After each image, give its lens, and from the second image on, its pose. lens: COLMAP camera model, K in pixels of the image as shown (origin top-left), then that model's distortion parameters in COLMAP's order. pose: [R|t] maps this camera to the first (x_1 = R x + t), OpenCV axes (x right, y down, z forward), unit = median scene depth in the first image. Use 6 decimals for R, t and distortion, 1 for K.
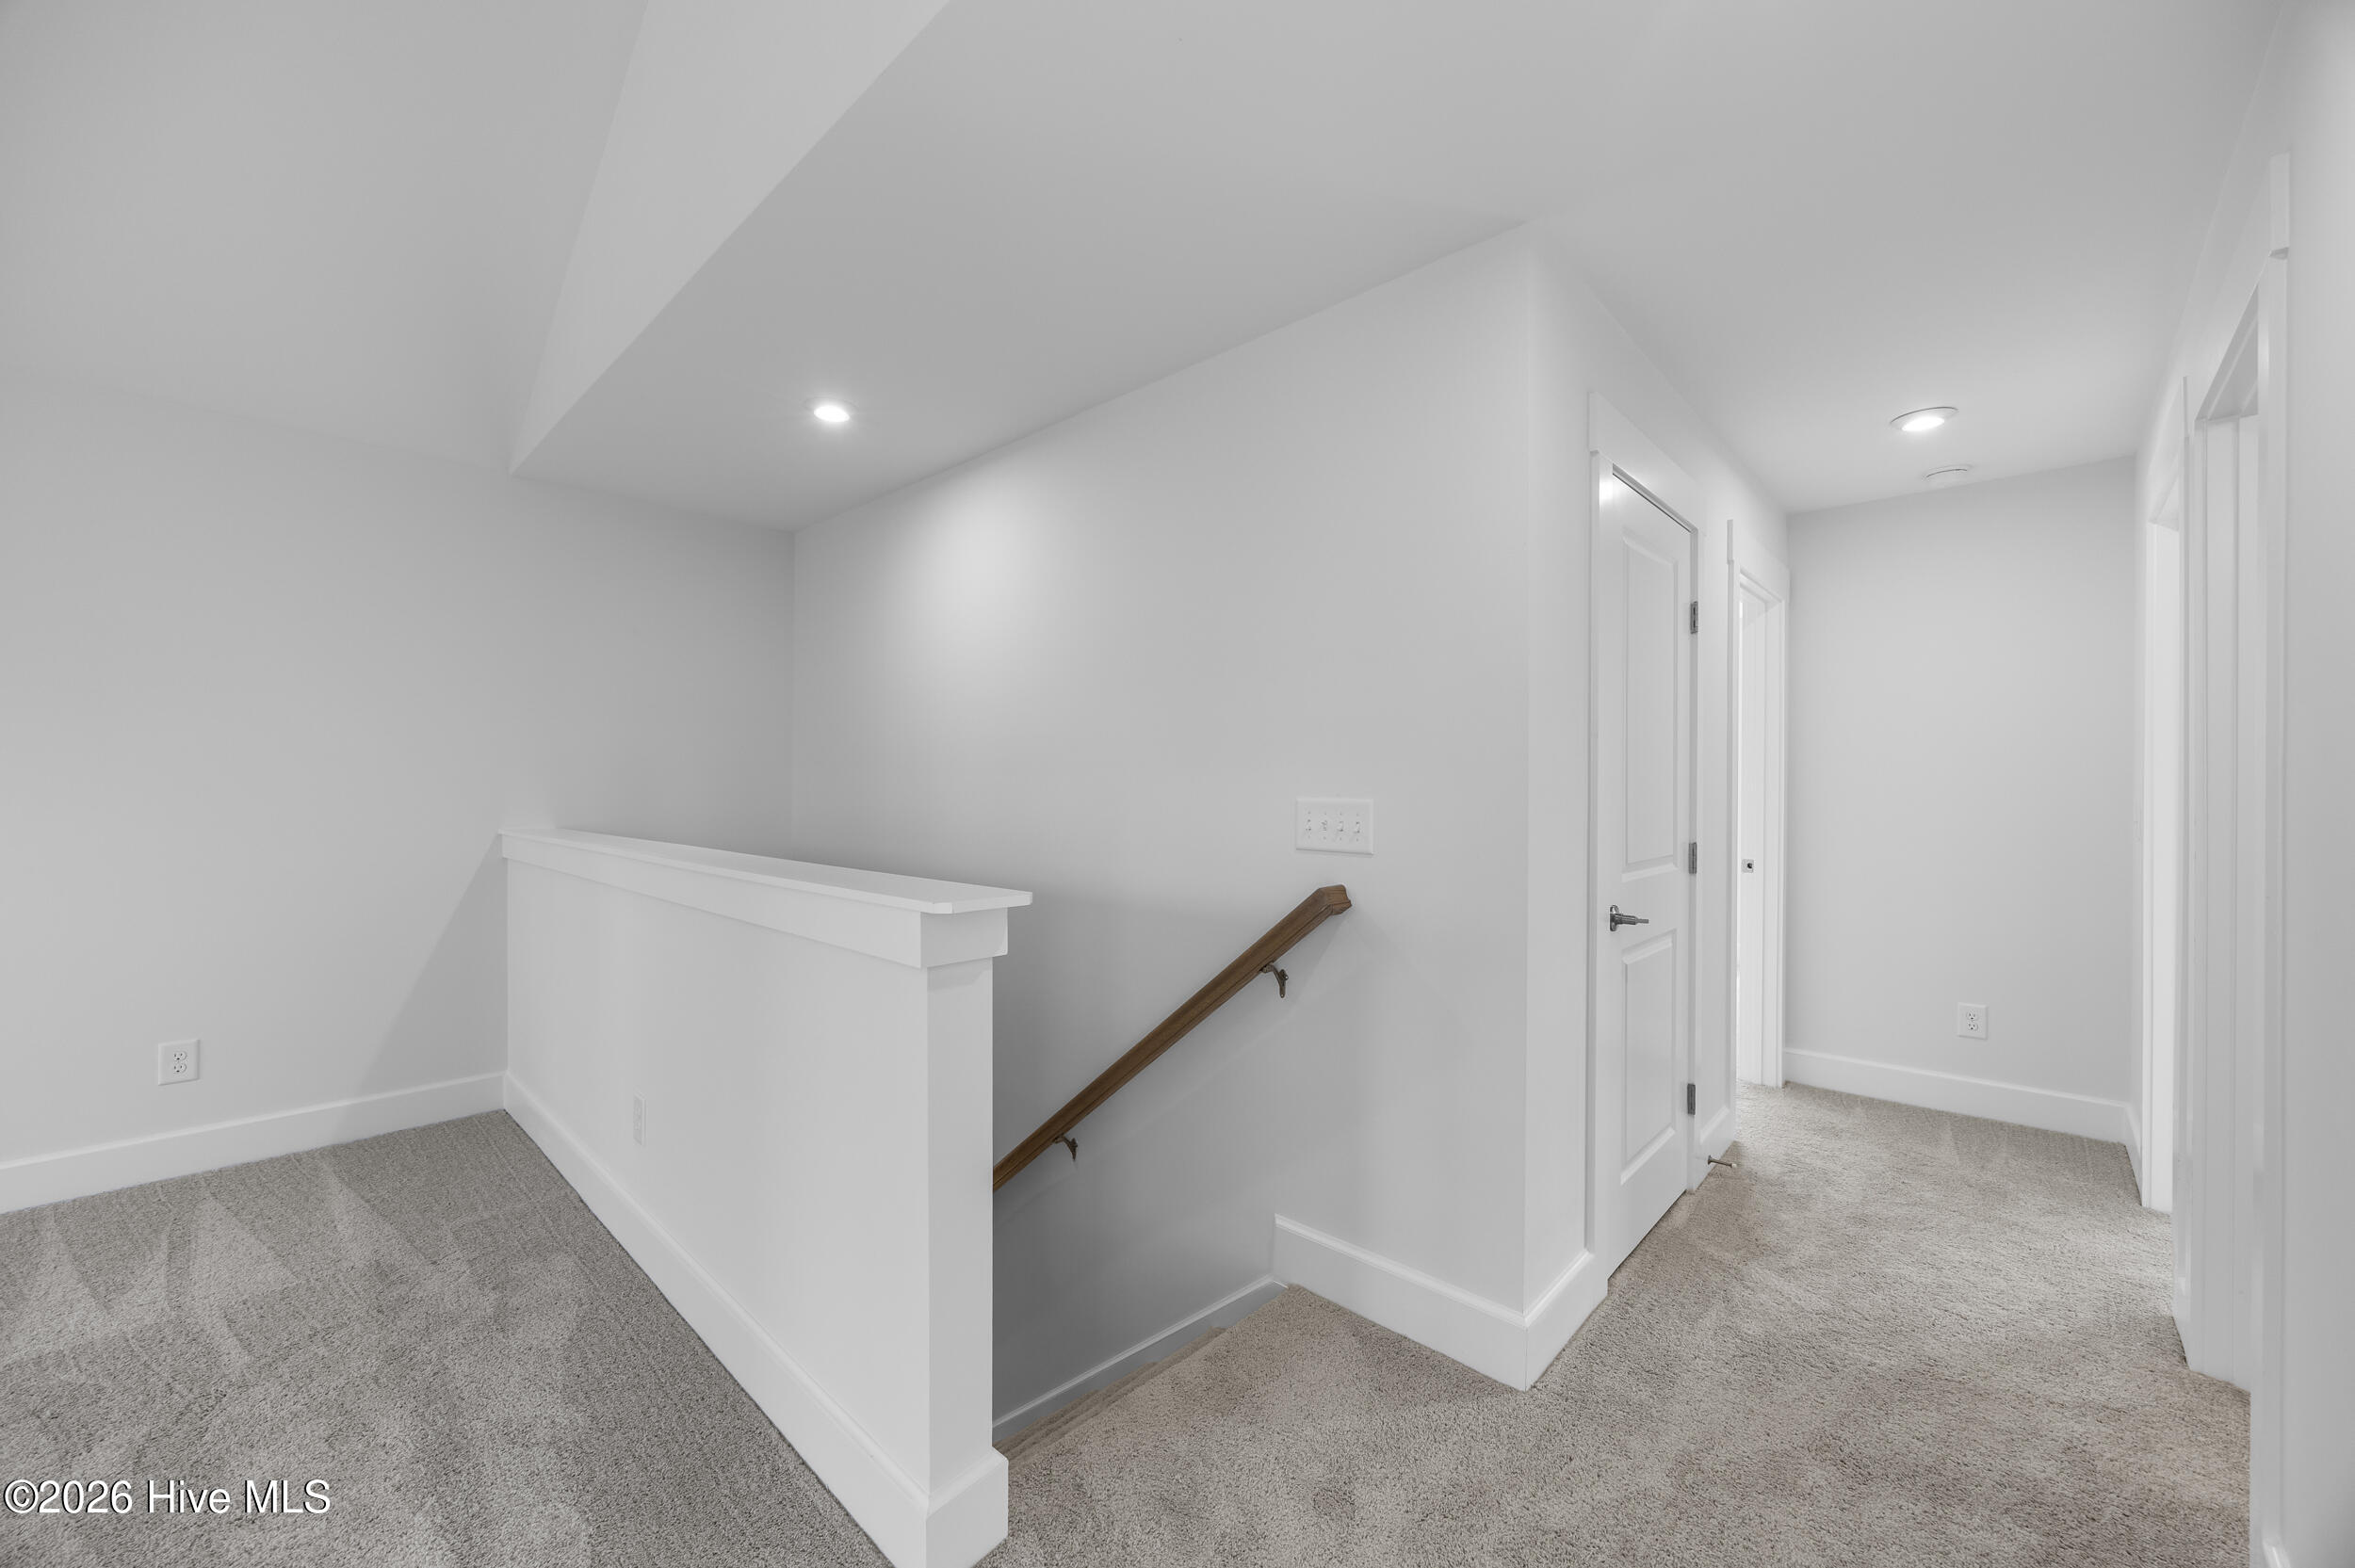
lens RADIAL K [[907.9, 0, 1182.6], [0, 907.9, 785.3], [0, 0, 1]] dist [-0.002053, 0.000093]
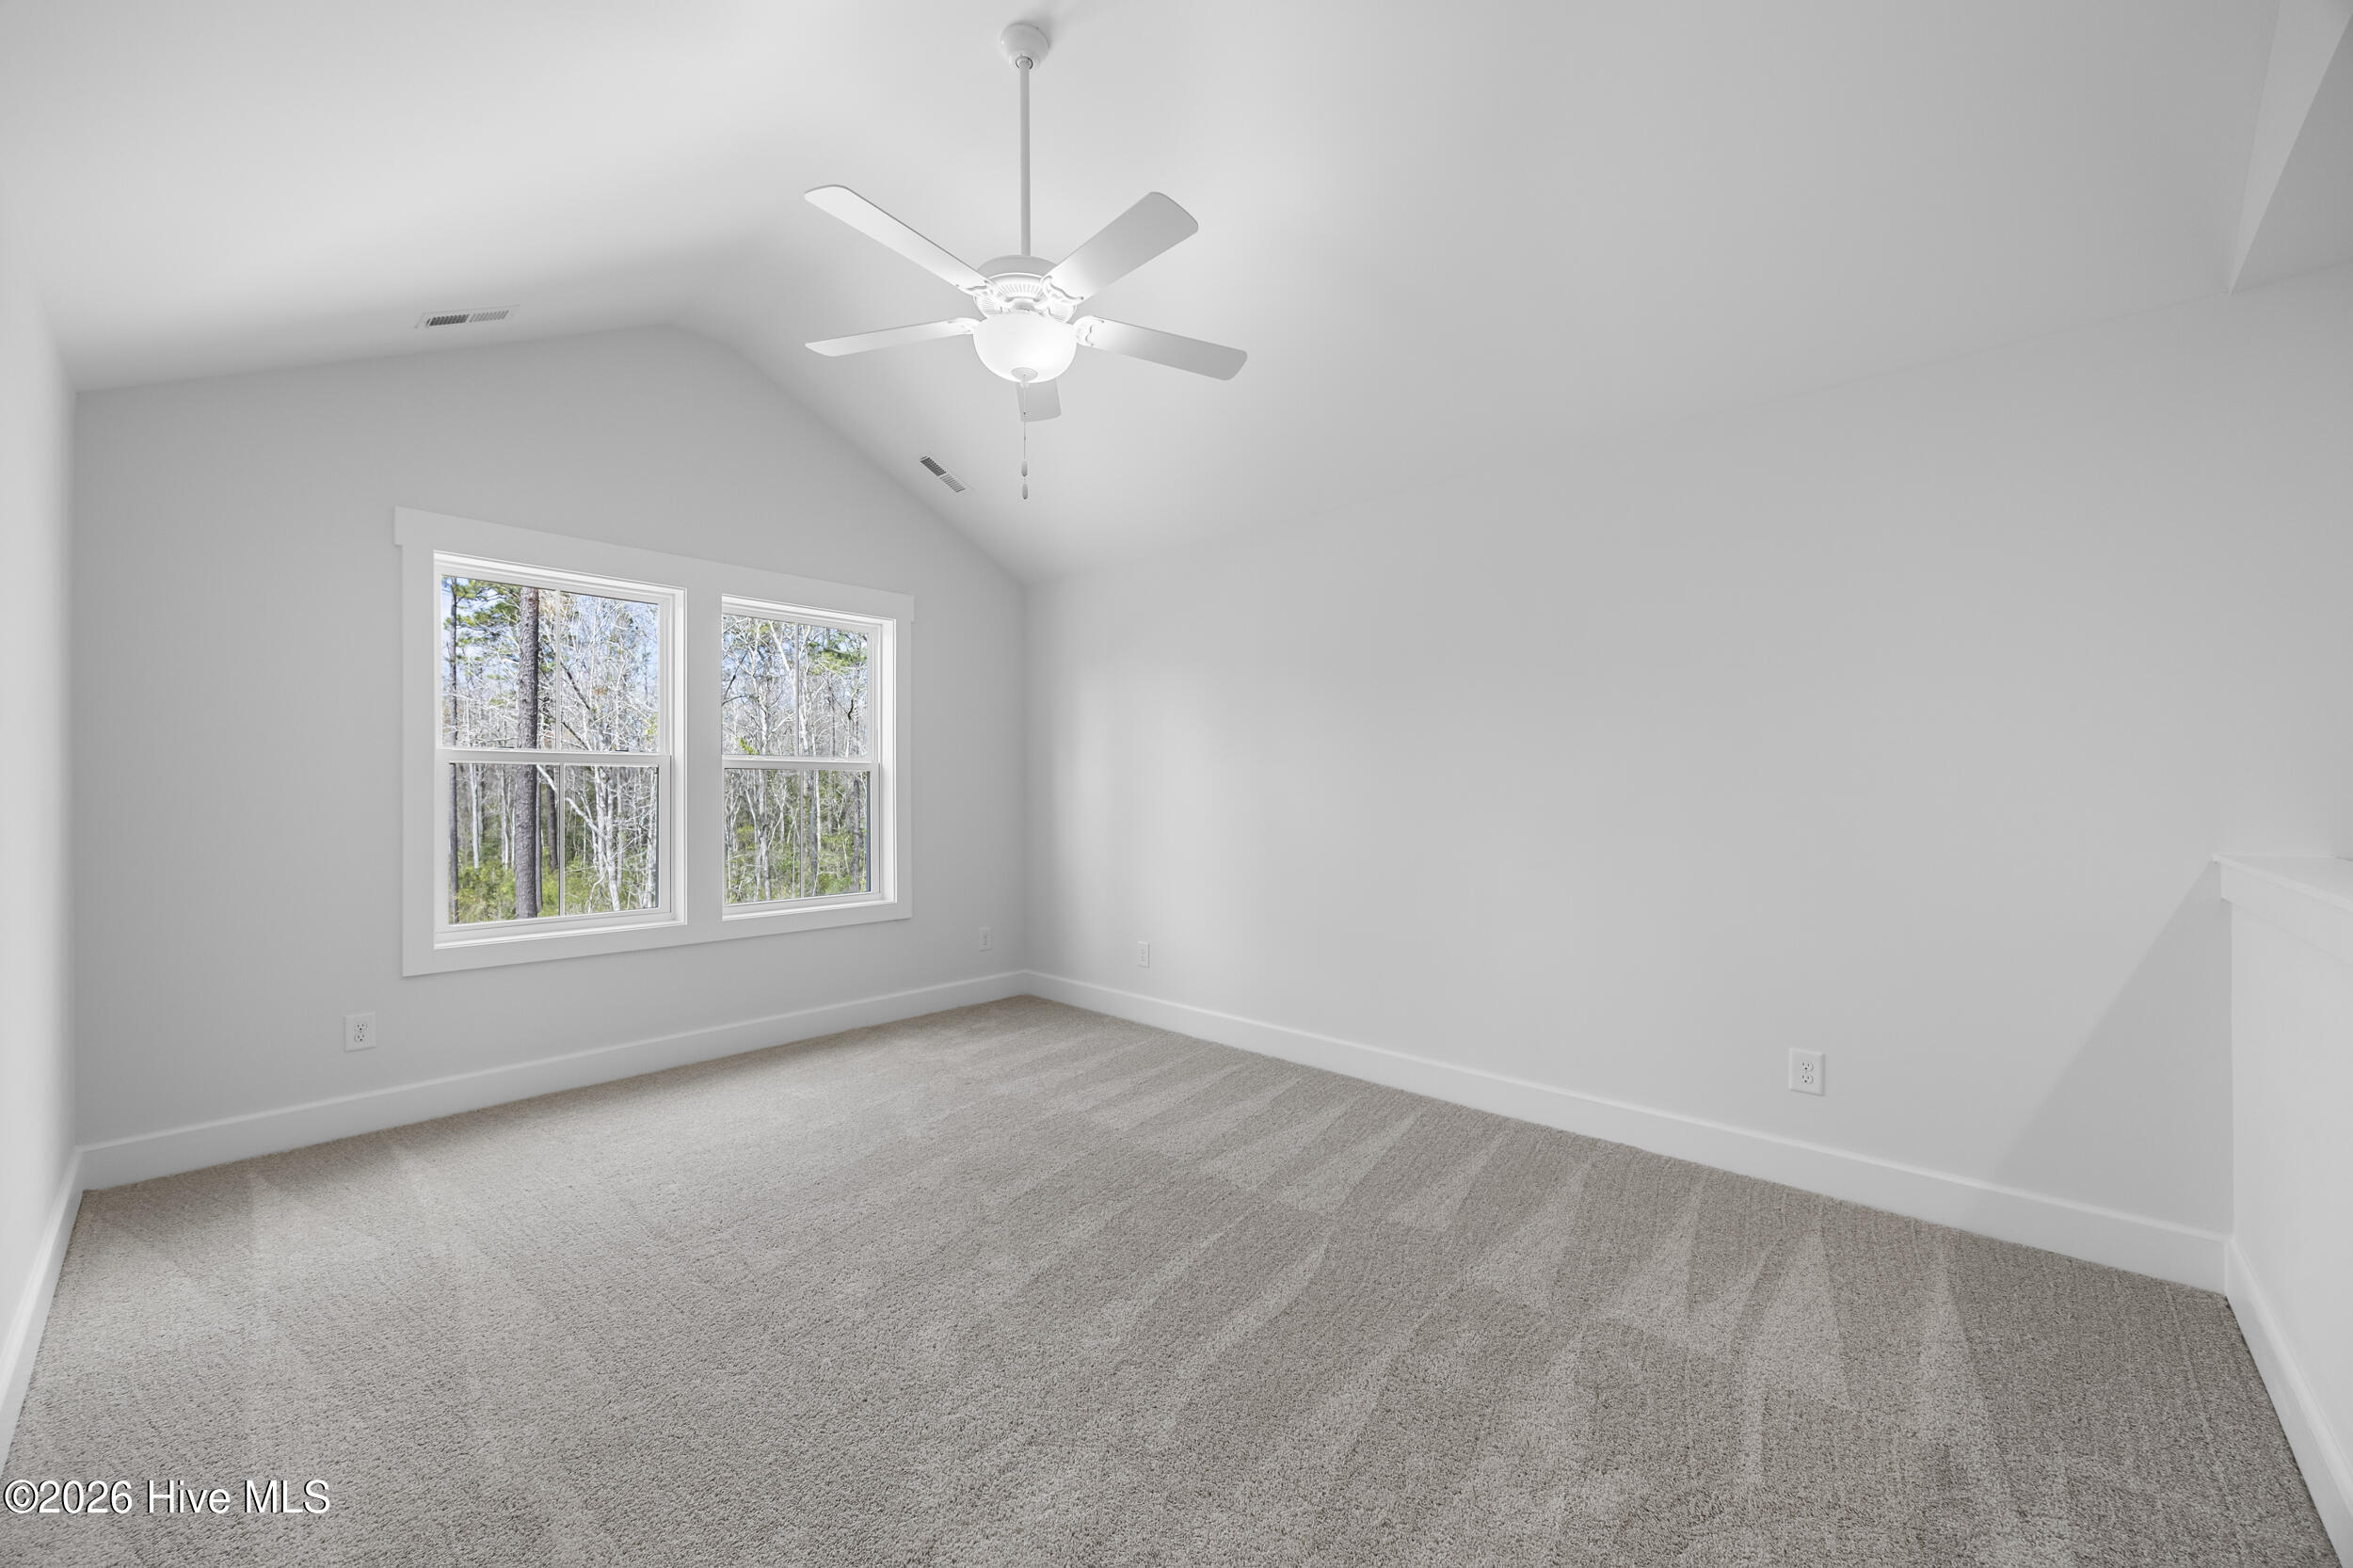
lens RADIAL K [[907.2, 0, 1159.7], [0, 907.2, 779.7], [0, 0, 1]] dist [-0.002053, 0.000093]
pose [[0.001833, -0.009076, -0.999957, -0.157520], [-0.000813, 0.999958, -0.009077, 0.003205], [0.999998, 0.000829, 0.001826, 0.349817]]
